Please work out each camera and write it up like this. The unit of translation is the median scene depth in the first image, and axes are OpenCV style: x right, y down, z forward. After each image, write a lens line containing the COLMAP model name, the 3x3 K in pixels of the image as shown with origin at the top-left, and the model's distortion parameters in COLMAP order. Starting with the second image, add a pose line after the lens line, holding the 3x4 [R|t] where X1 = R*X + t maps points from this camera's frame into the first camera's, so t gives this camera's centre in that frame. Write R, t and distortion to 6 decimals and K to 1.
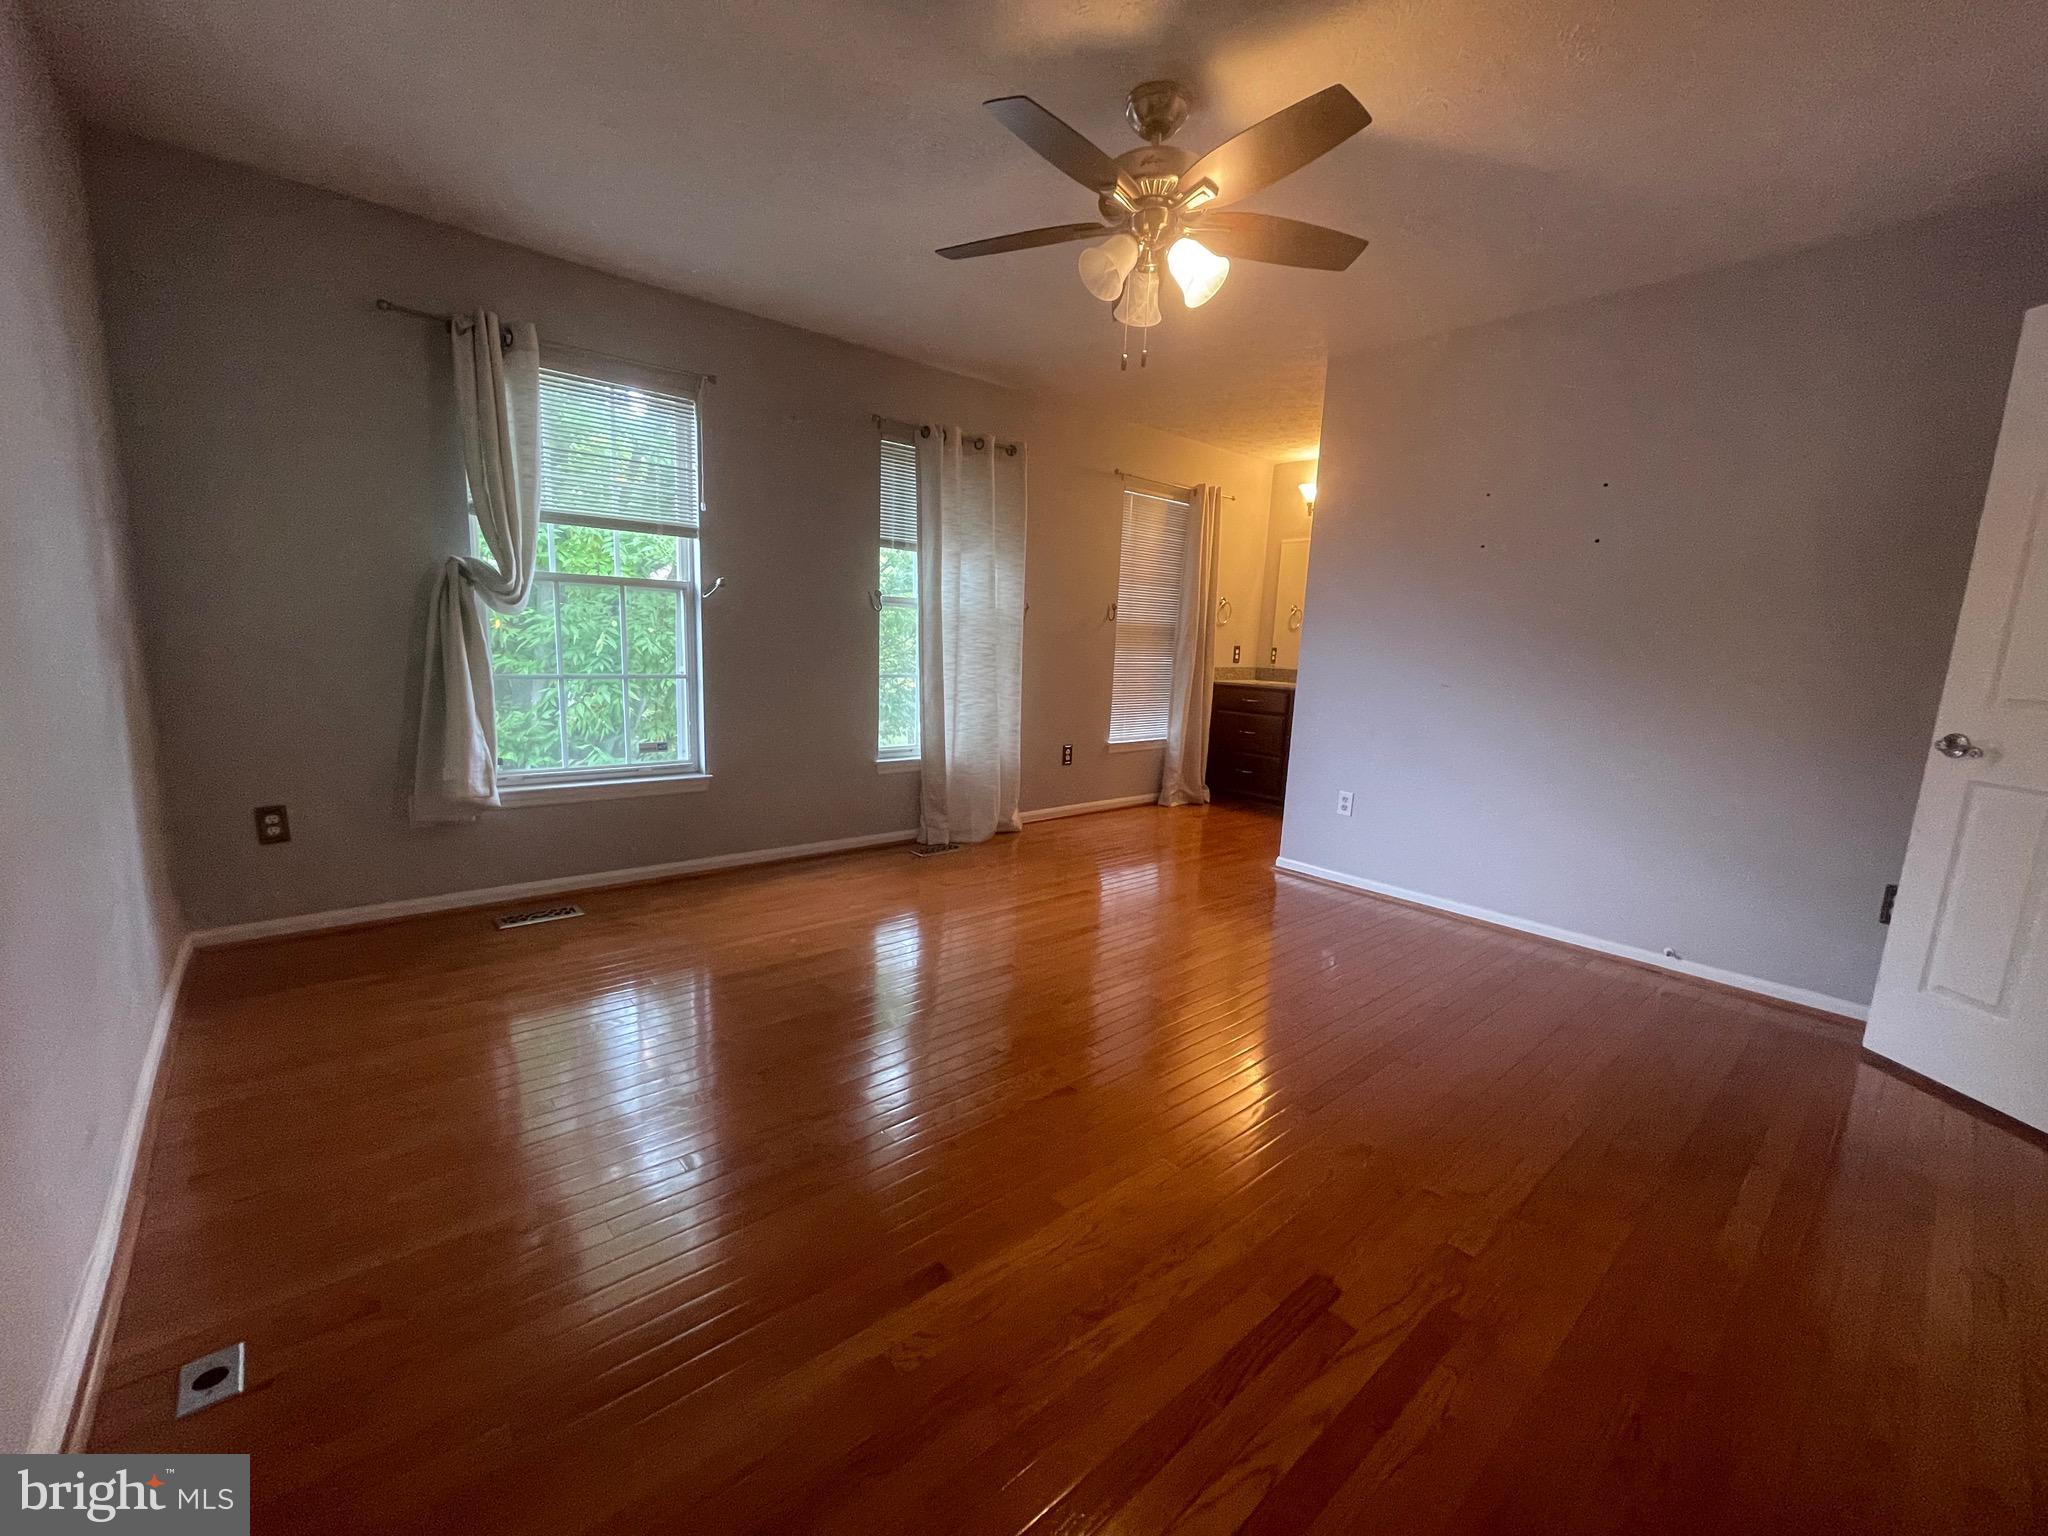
lens RADIAL K [[832.5, 0, 1007.0], [0, 832.5, 769.0], [0, 0, 1]] dist [0.002573, -0.000611]
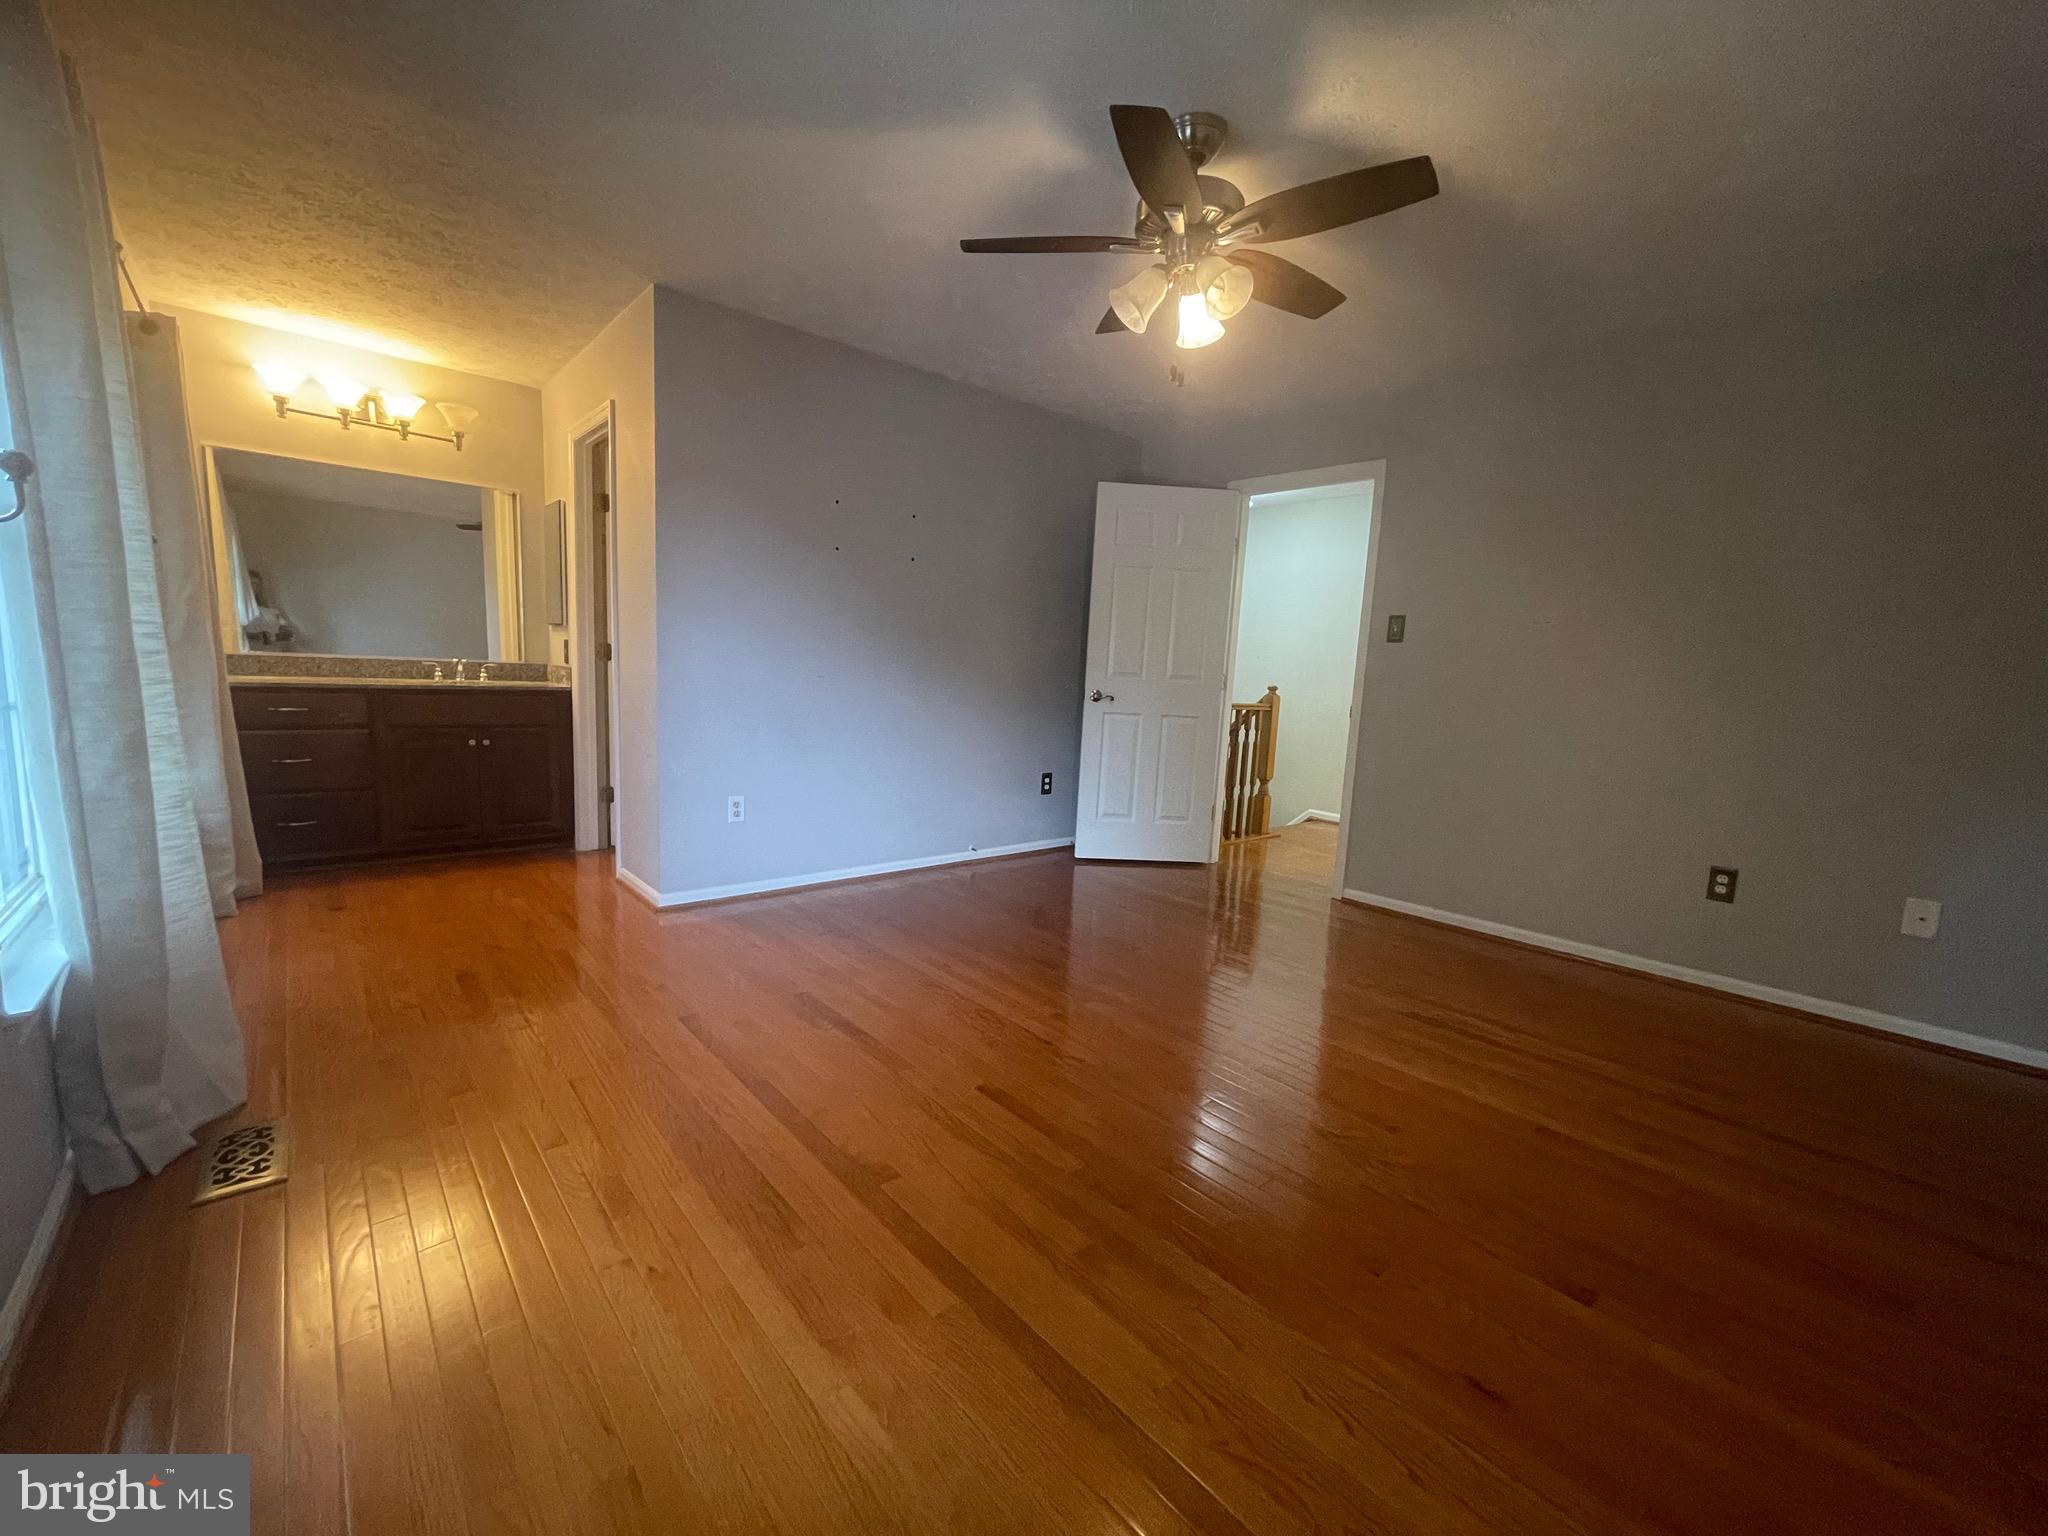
lens RADIAL K [[832.5, 0, 1027.5], [0, 832.5, 773.4], [0, 0, 1]] dist [0.002573, -0.000611]
pose [[-0.034435, -0.166879, 0.985376, -0.506264], [0.109734, 0.979368, 0.169696, -0.118467], [-0.993364, 0.113973, -0.015412, 0.691397]]
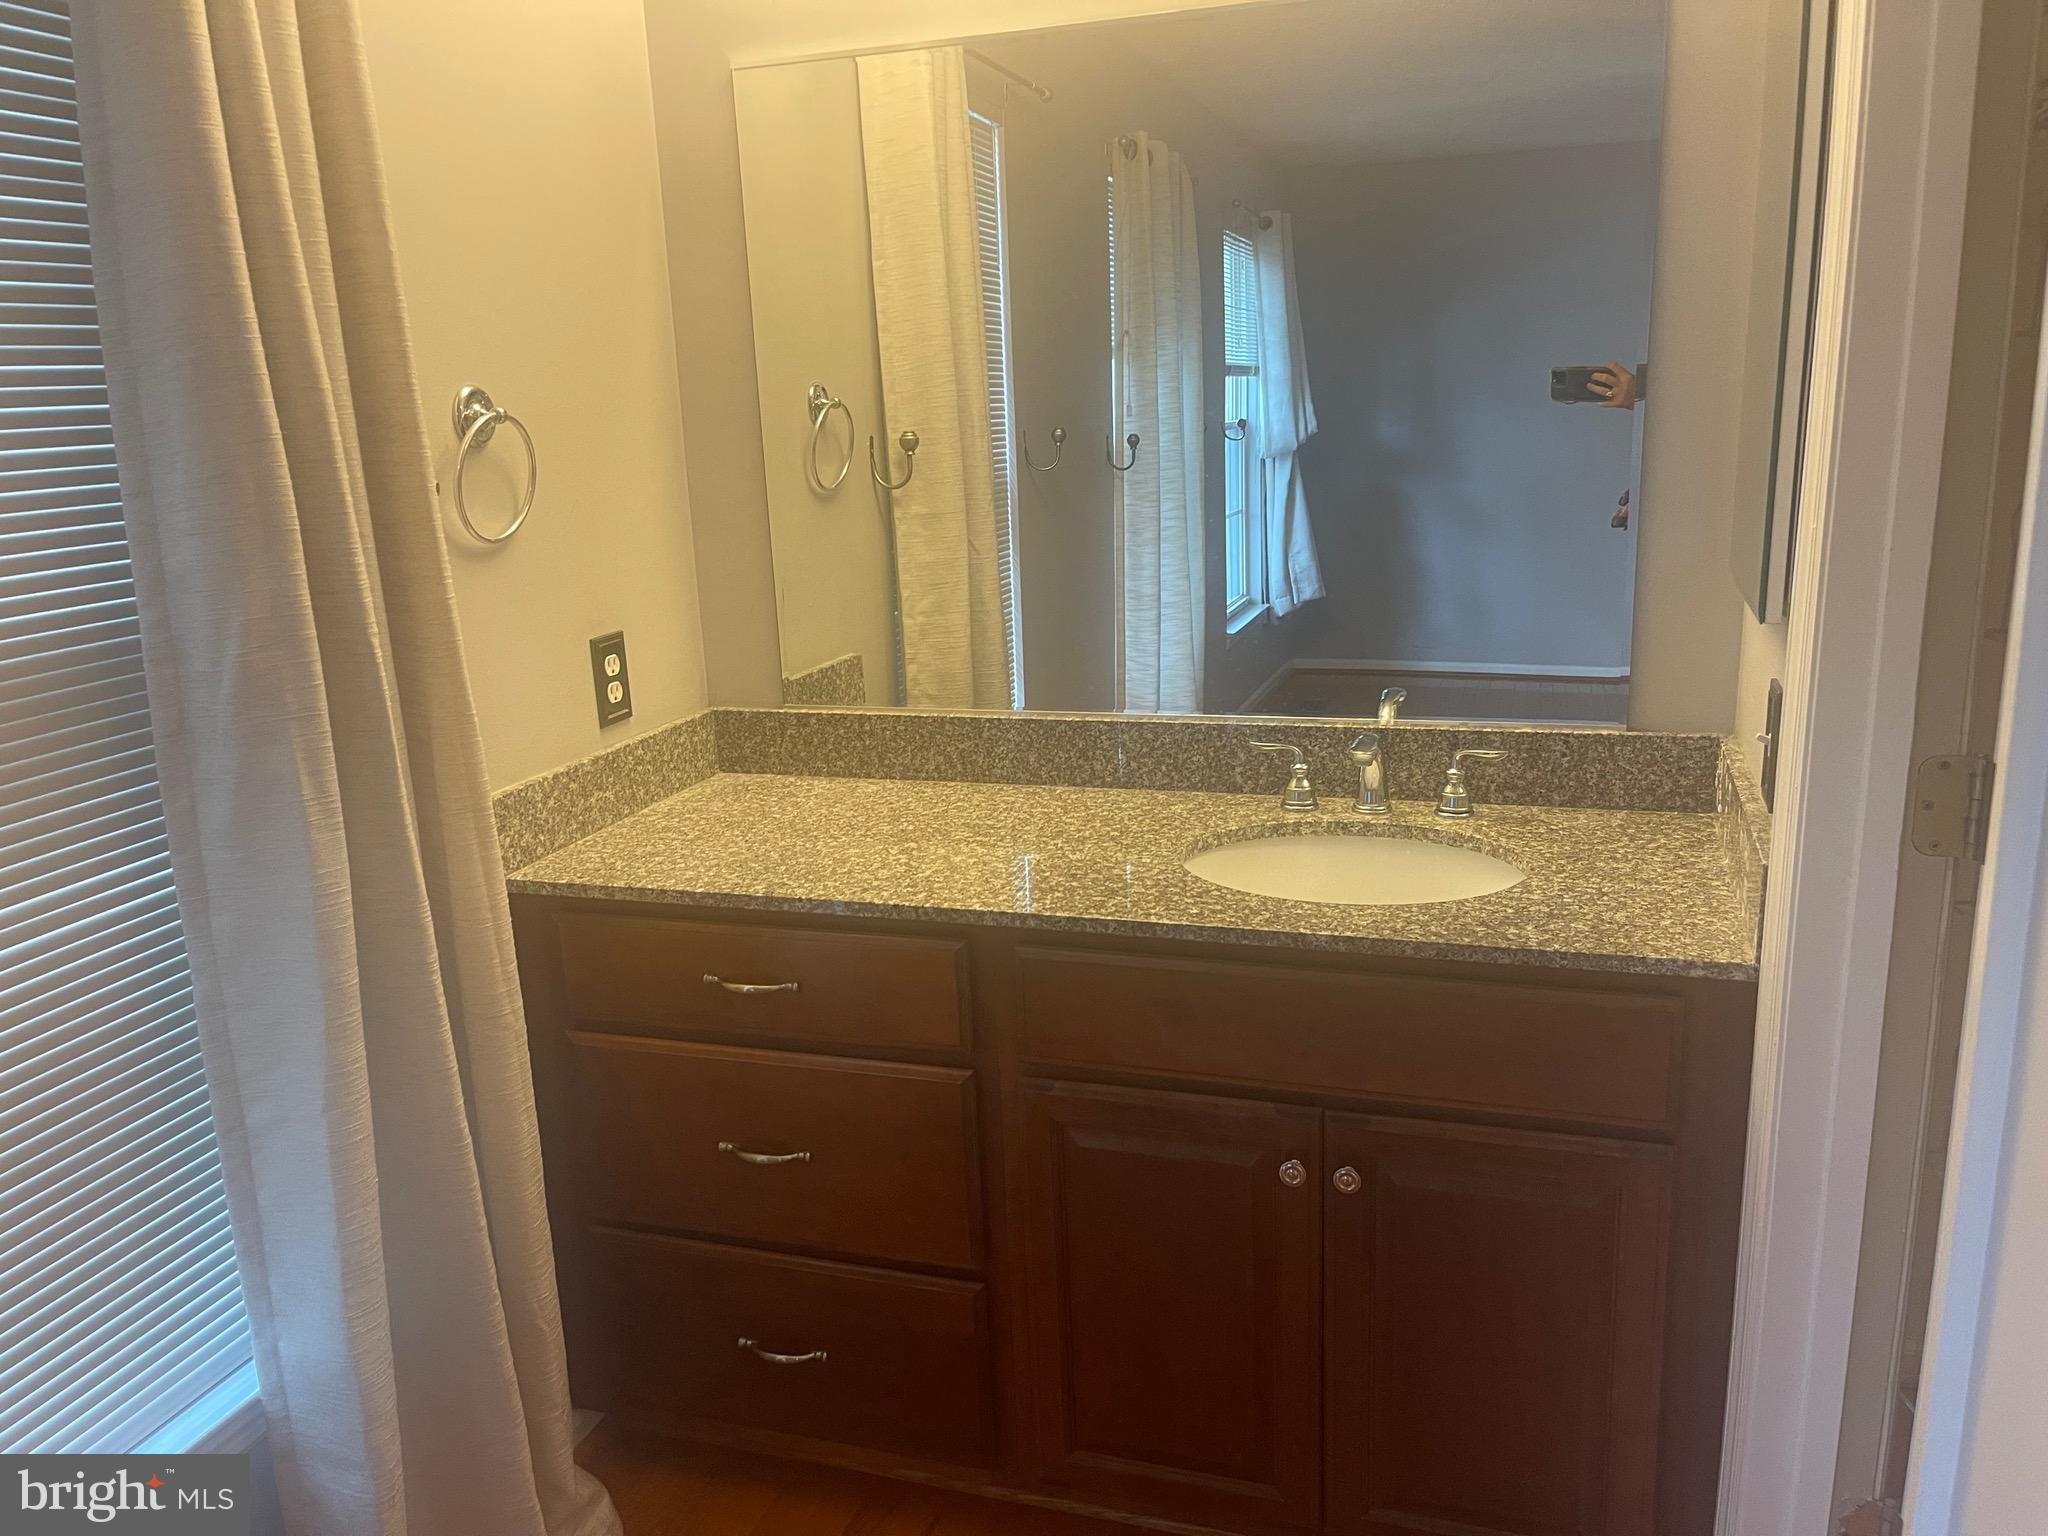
lens RADIAL K [[1542.5, 0, 1029.0], [0, 1542.5, 779.2], [0, 0, 1]] dist [0.039731, -0.021703]
pose [[0.851586, -0.201455, 0.483960, 0.286712], [0.157238, 0.978862, 0.130786, -0.231229], [-0.500078, -0.035279, 0.865262, 1.019245]]
